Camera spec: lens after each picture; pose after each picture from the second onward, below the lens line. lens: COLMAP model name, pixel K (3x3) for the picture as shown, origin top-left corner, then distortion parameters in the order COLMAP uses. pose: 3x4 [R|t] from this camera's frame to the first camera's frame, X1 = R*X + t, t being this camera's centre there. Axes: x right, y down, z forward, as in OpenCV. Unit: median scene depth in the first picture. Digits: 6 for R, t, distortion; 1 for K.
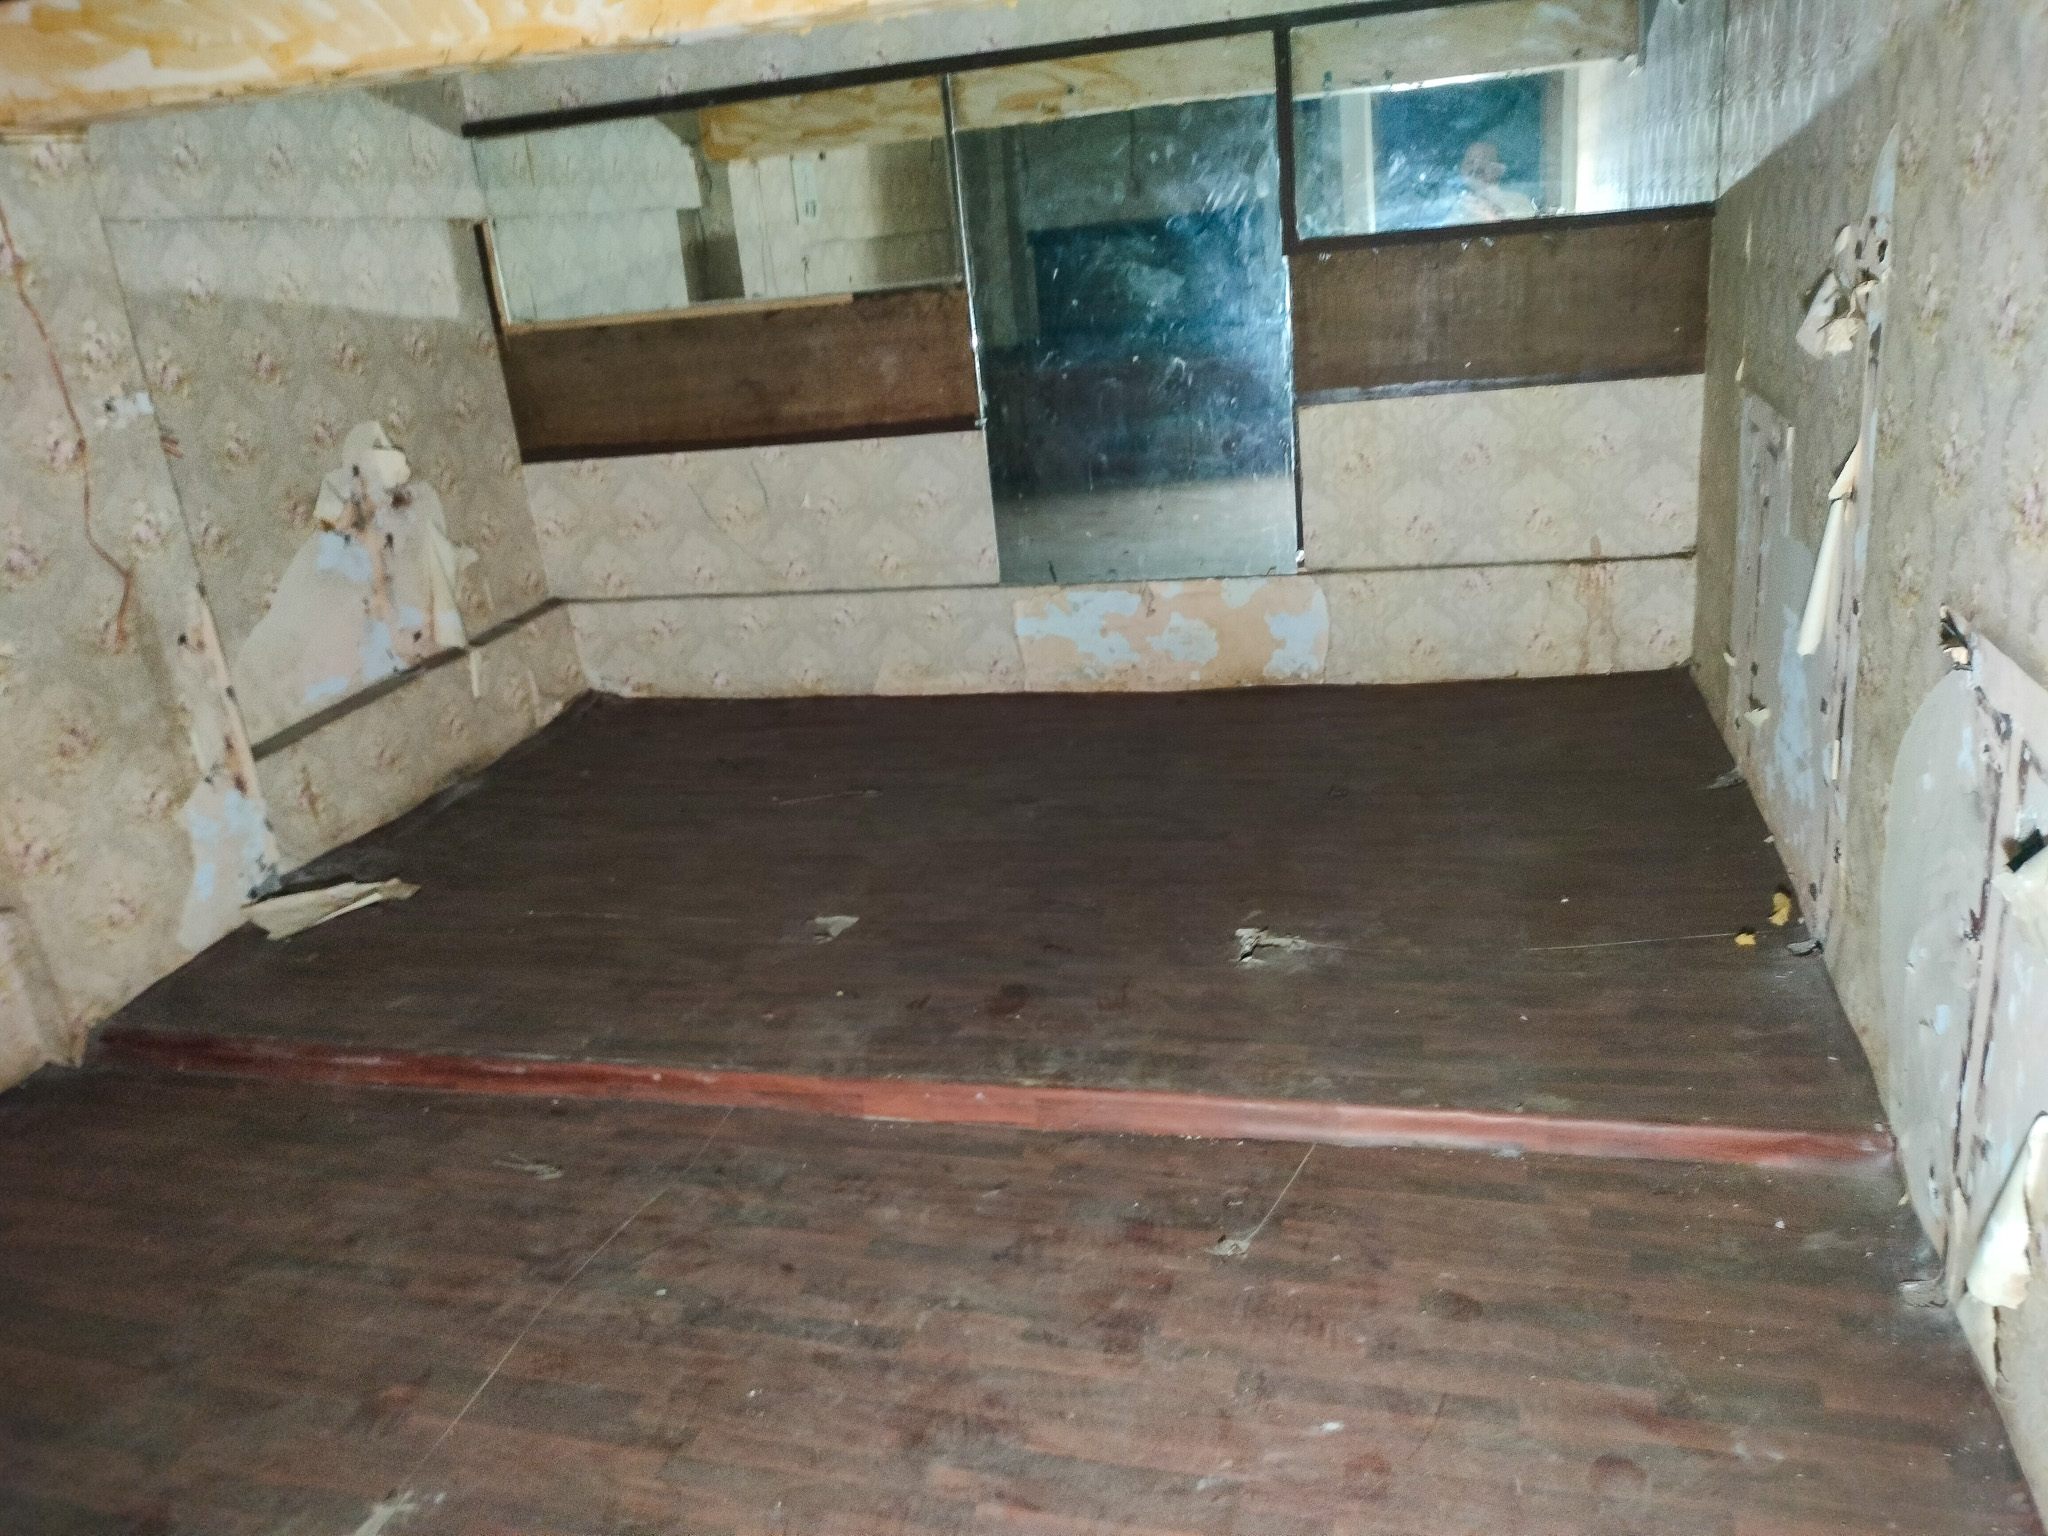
lens RADIAL K [[1580.3, 0, 1038.8], [0, 1580.3, 780.3], [0, 0, 1]] dist [0.080037, -0.137487]
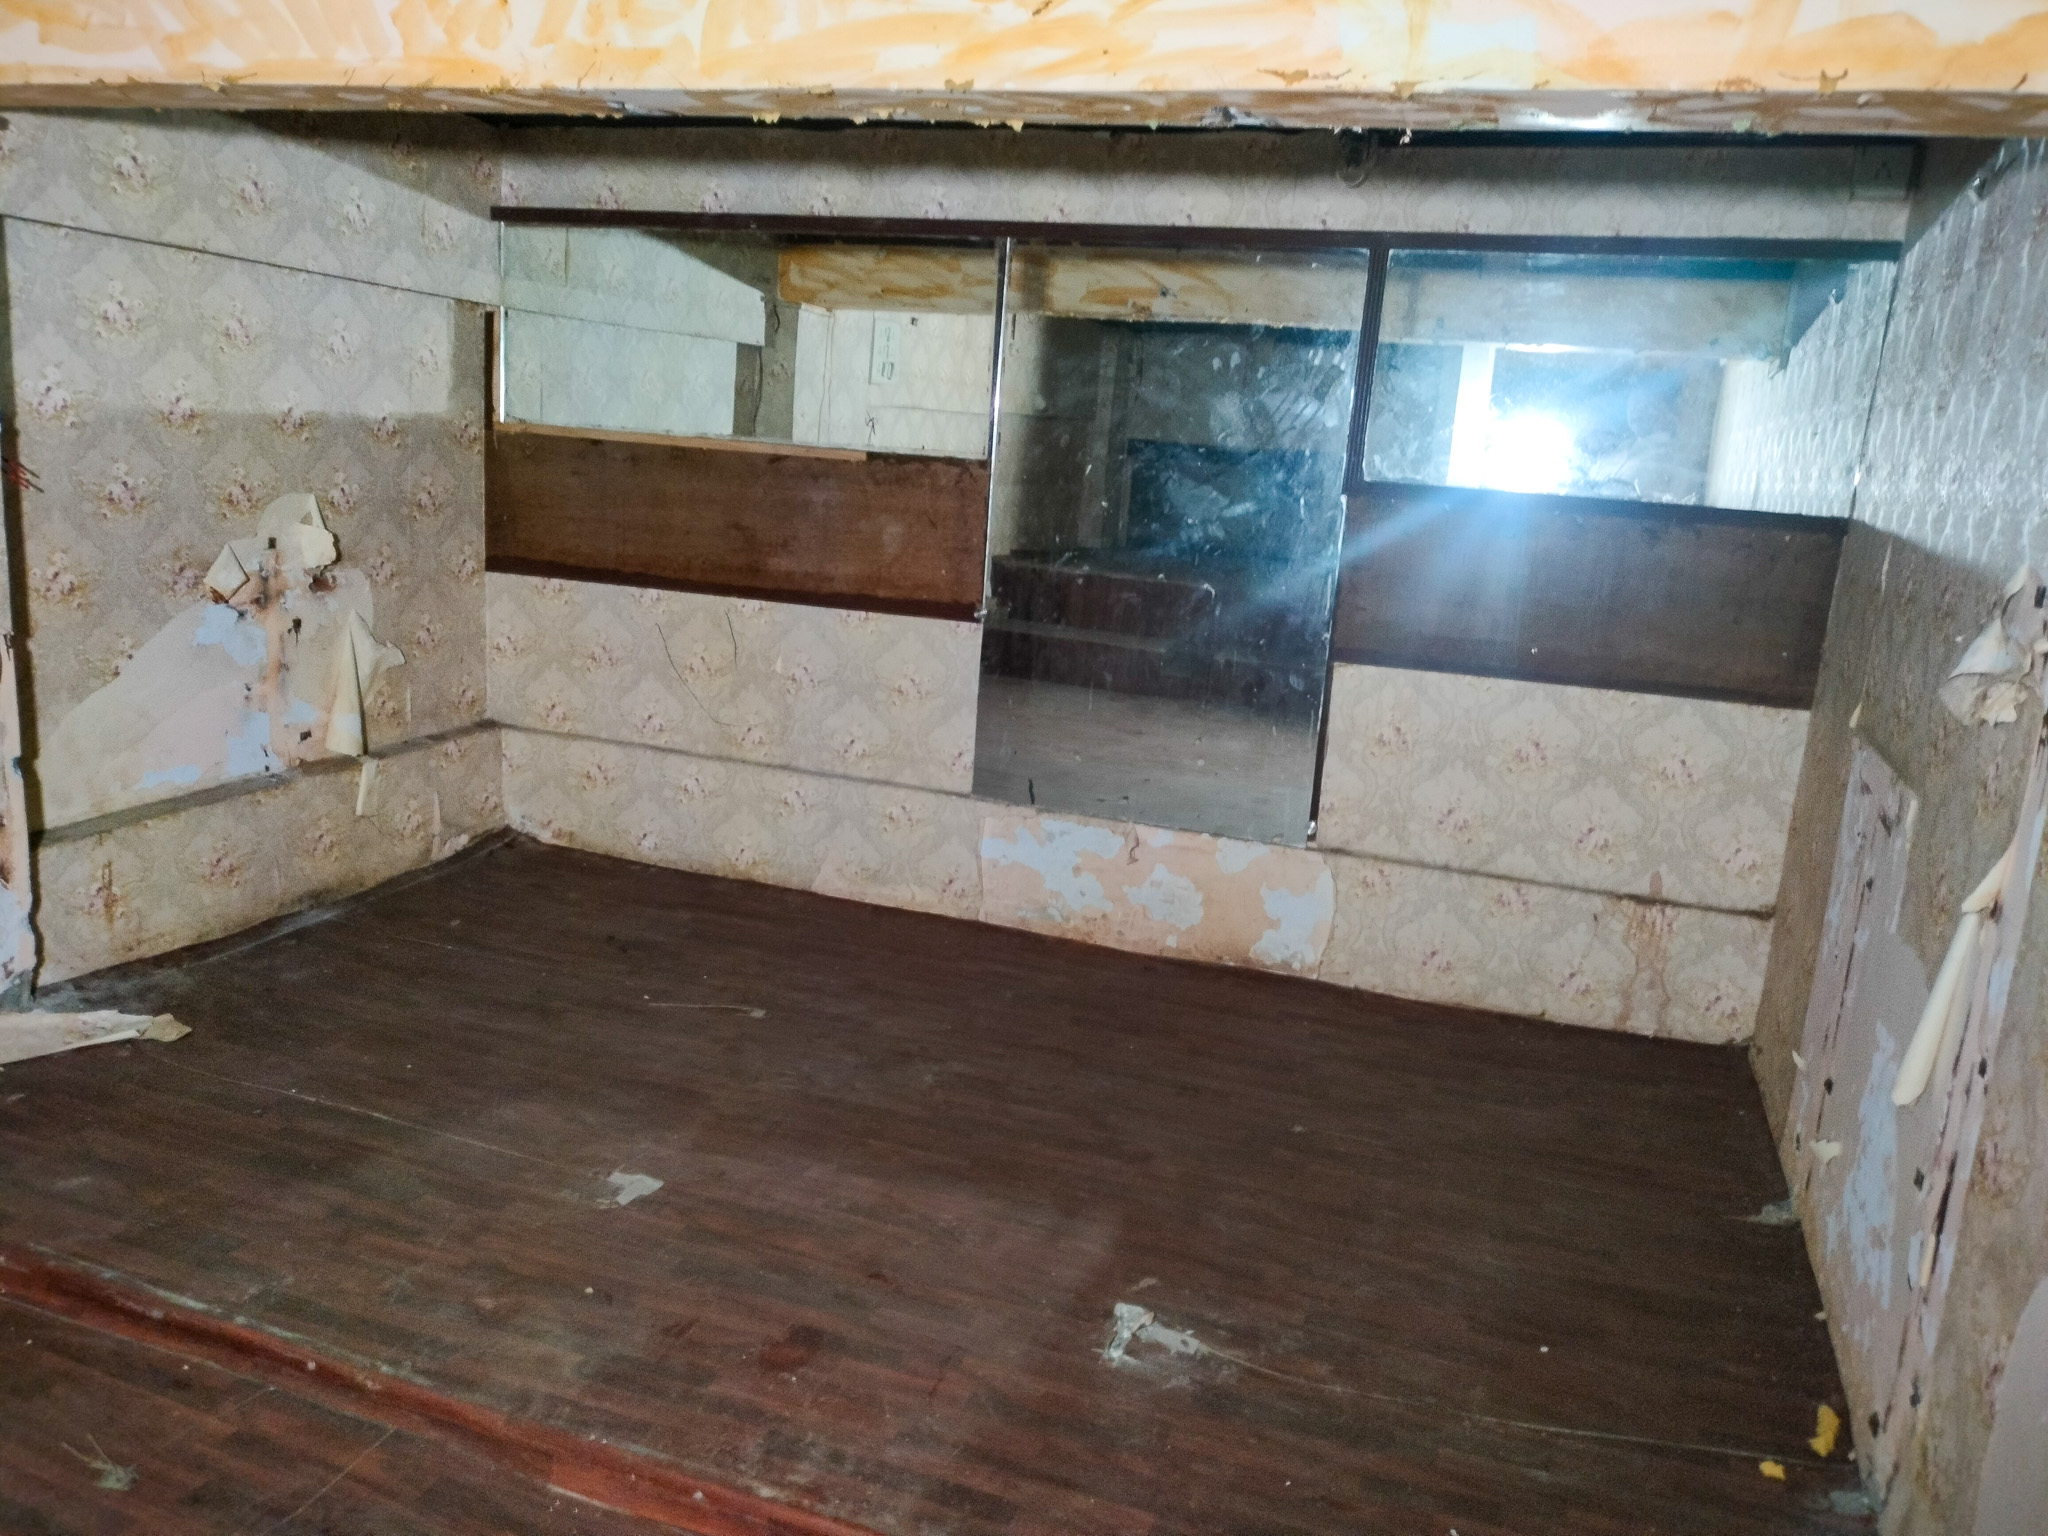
lens RADIAL K [[1610.1, 0, 1032.3], [0, 1610.1, 768.2], [0, 0, 1]] dist [0.077167, -0.134562]
pose [[0.982409, 0.181306, -0.044741, 0.054523], [-0.185591, 0.974495, -0.126159, -0.038672], [0.020727, 0.132244, 0.991001, 0.138446]]
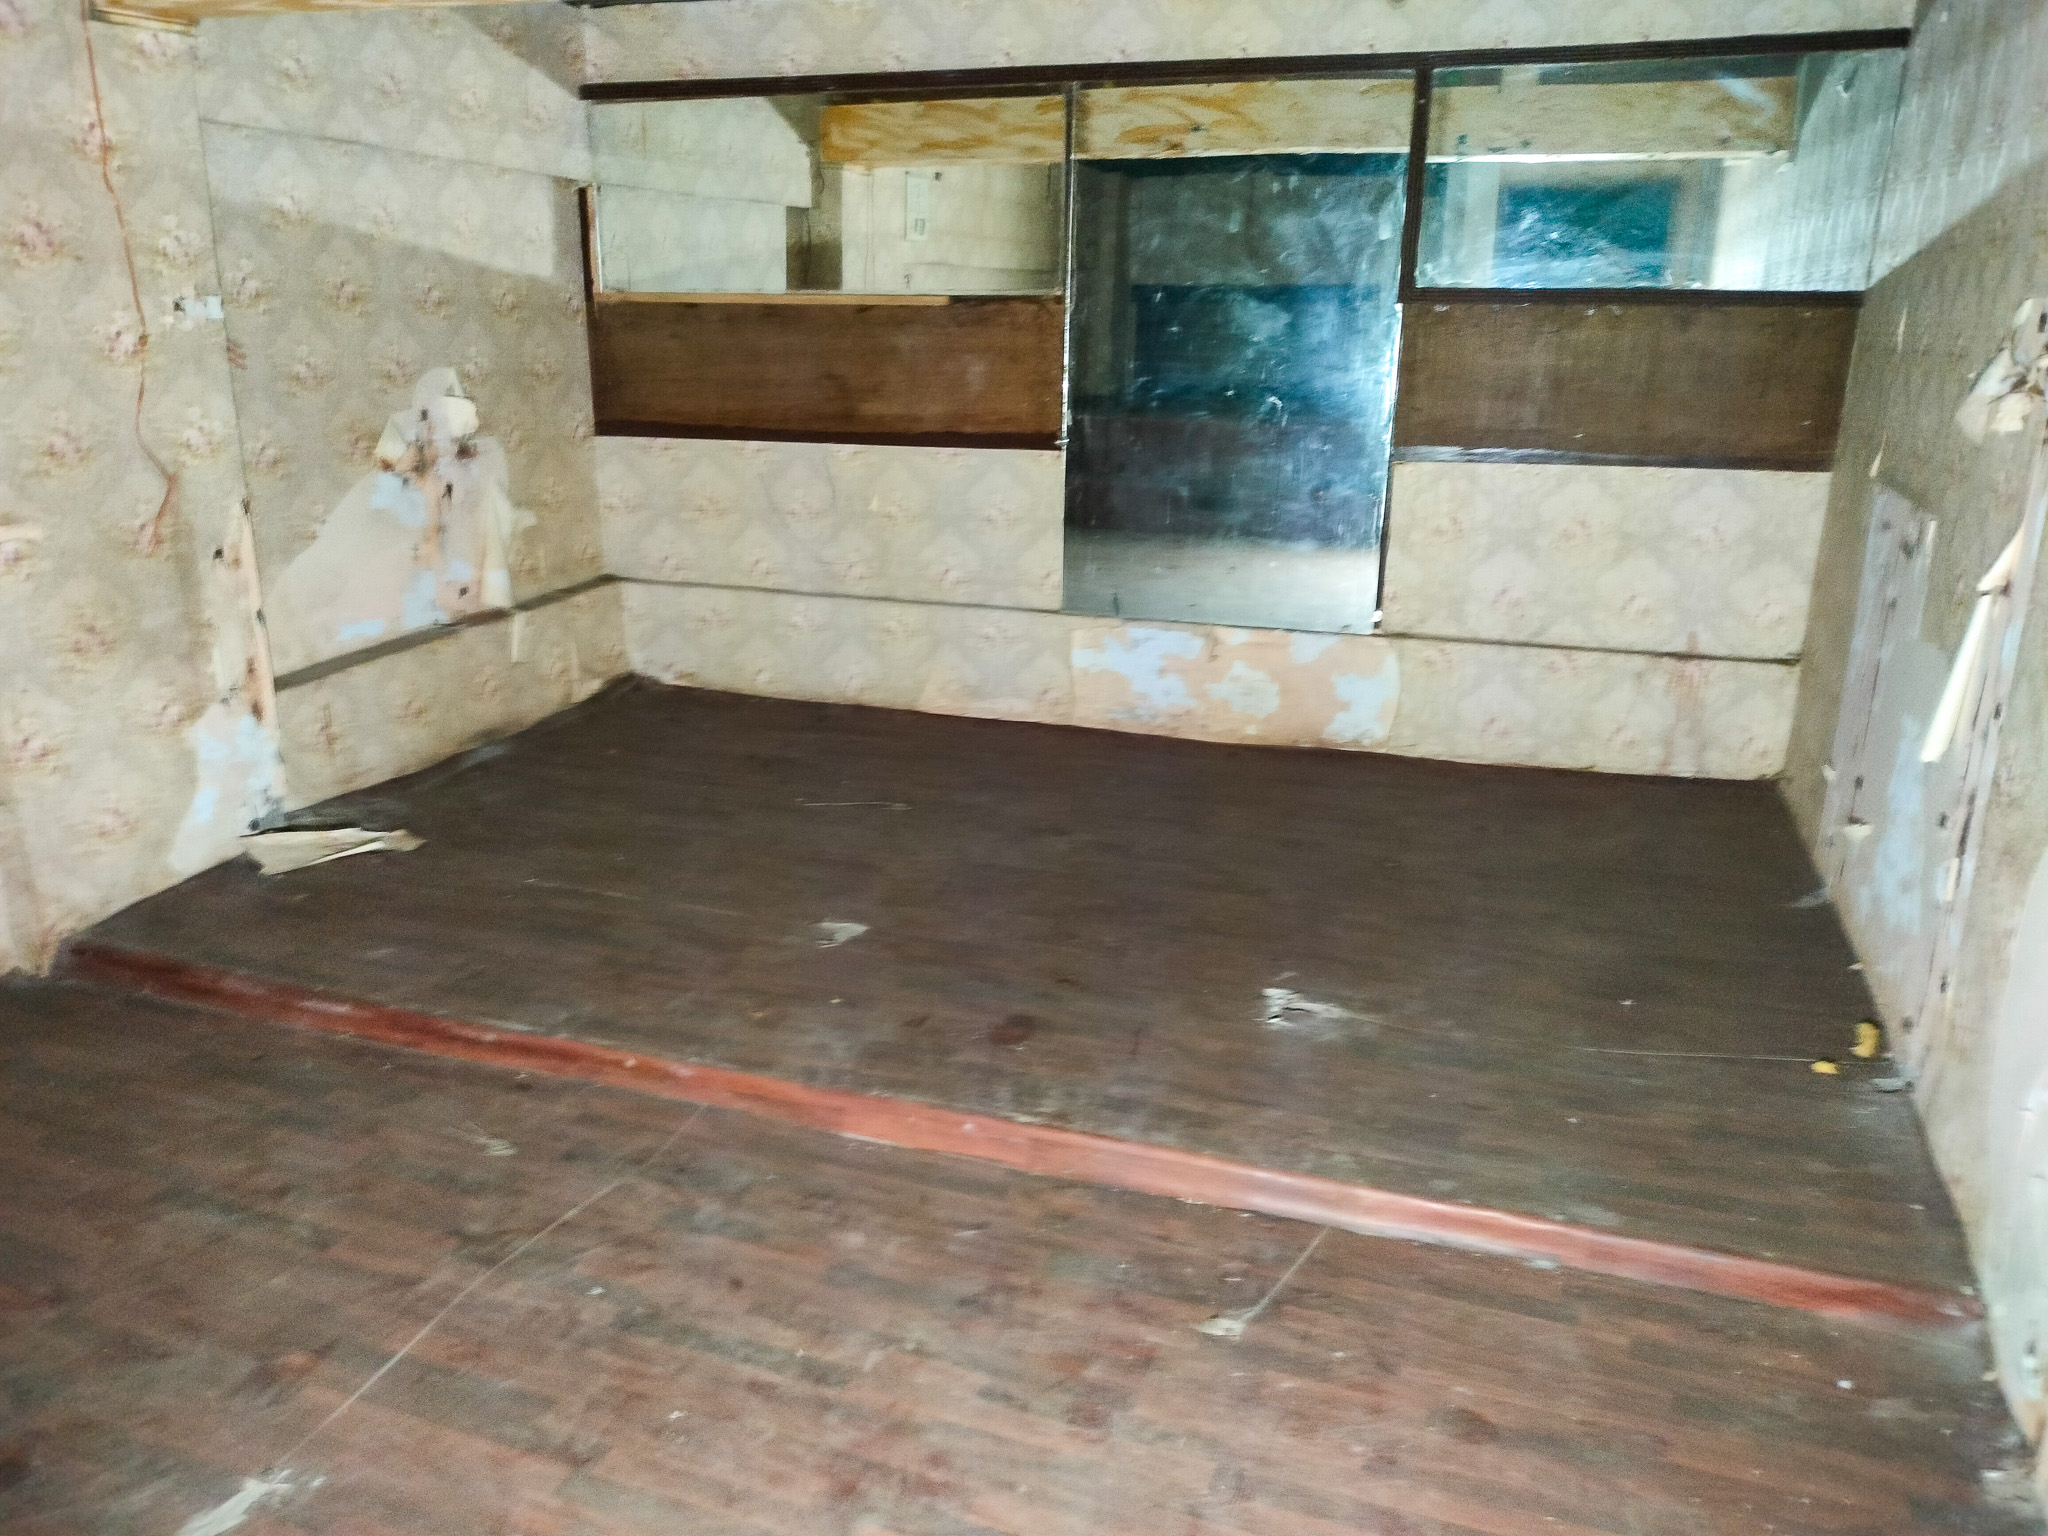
lens RADIAL K [[1585.1, 0, 1022.5], [0, 1585.1, 787.3], [0, 0, 1]] dist [0.060540, -0.084460]
pose [[0.991569, 0.123645, -0.038776, 0.003212], [-0.124844, 0.991717, -0.030176, 0.017485], [0.034723, 0.034762, 0.998792, 0.045554]]
